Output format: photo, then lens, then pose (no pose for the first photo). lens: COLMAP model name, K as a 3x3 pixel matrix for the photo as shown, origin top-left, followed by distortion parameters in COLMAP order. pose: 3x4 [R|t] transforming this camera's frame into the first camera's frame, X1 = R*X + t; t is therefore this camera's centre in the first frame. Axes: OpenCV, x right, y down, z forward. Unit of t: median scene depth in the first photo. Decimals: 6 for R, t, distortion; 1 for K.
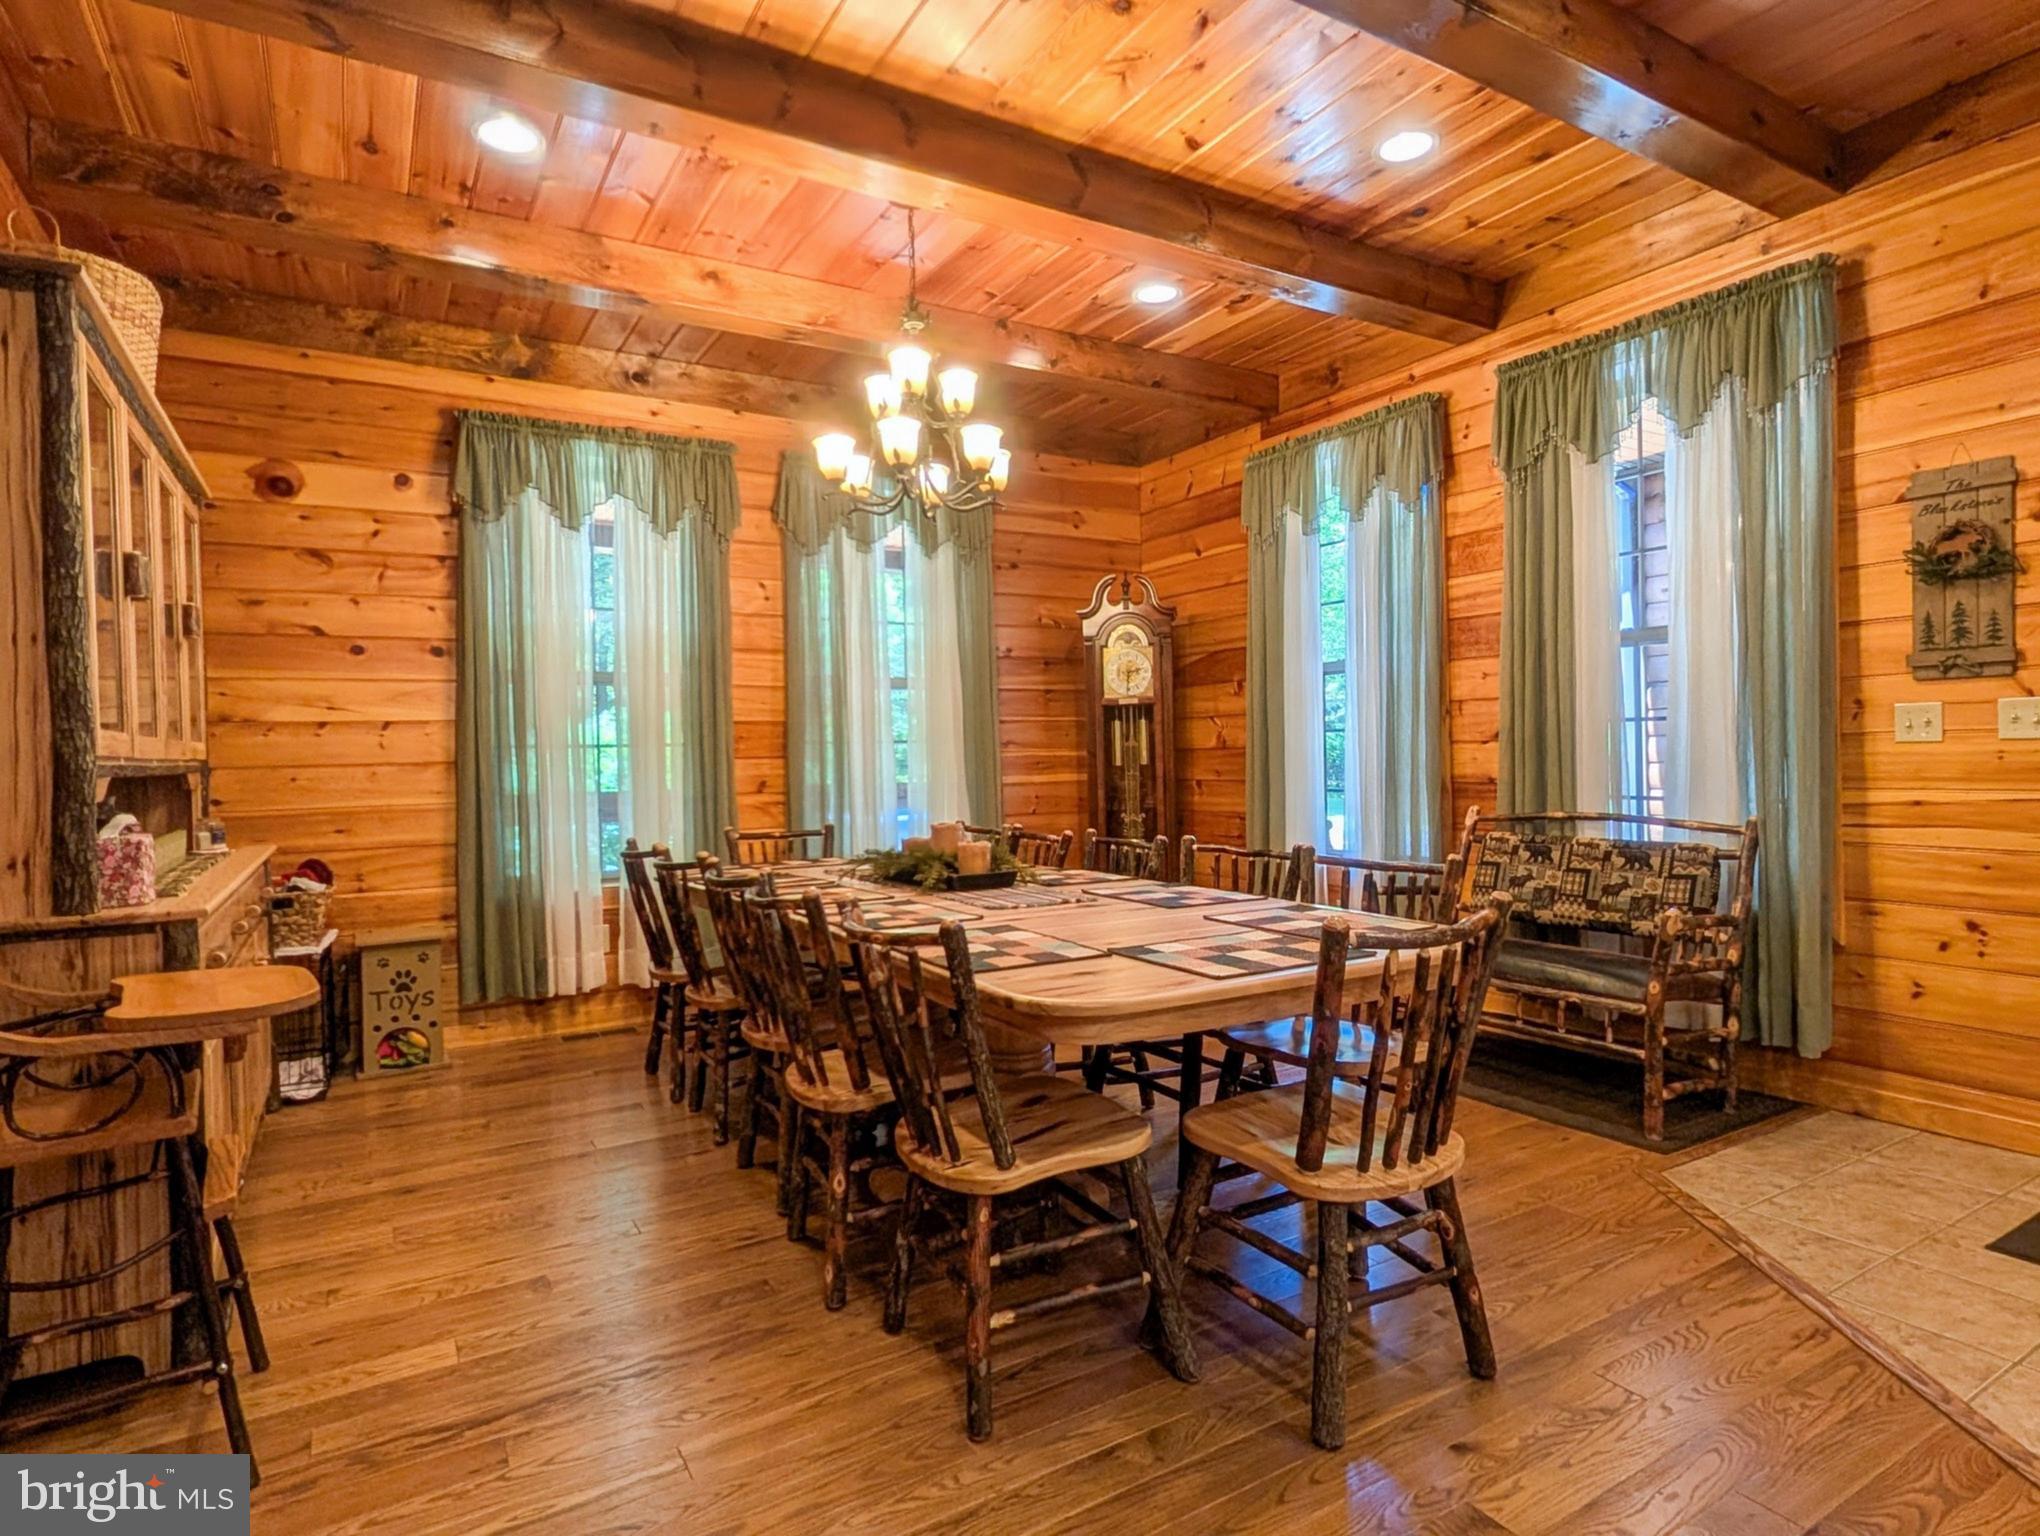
lens RADIAL K [[1112.3, 0, 1025.1], [0, 1112.3, 763.1], [0, 0, 1]] dist [-0.000899, 0.001217]
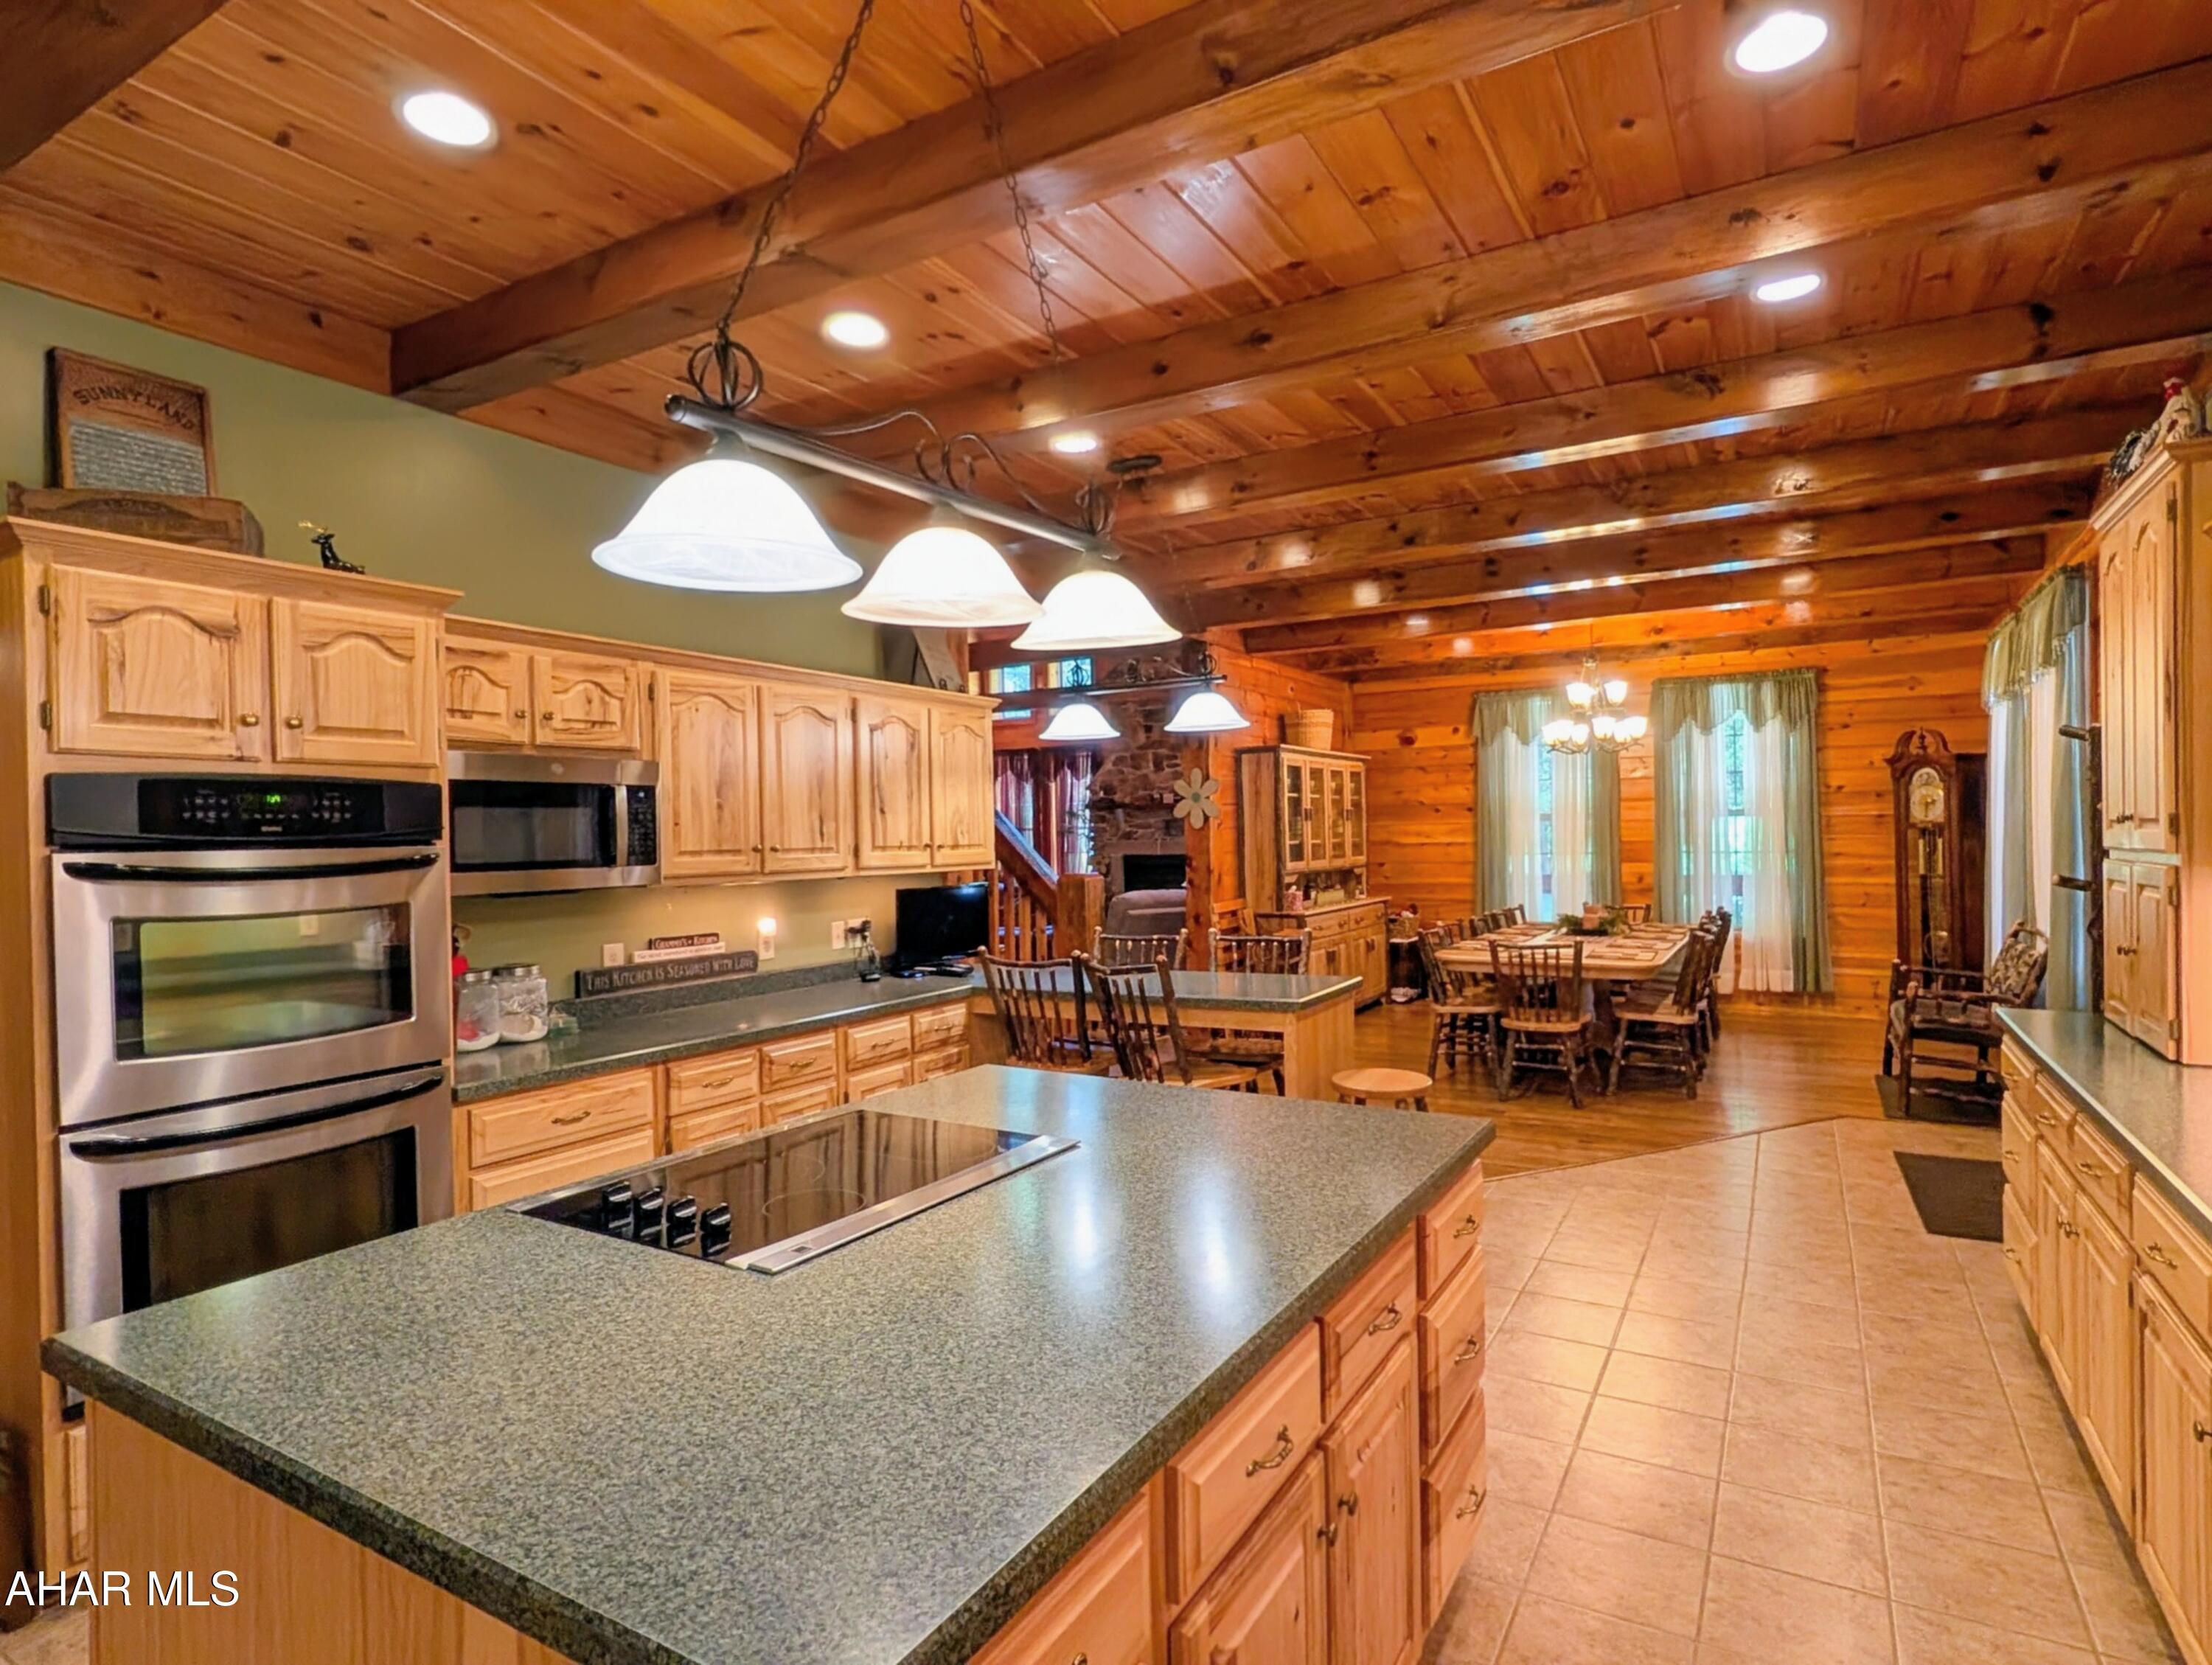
lens RADIAL K [[1178.3, 0, 1104.5], [0, 1178.3, 845.2], [0, 0, 1]] dist [-0.000550, 0.002250]
pose [[0.474814, 0.020145, -0.879855, 1.140583], [0.003802, 0.999682, 0.024940, -0.092999], [0.880078, -0.015187, 0.474587, -0.690423]]
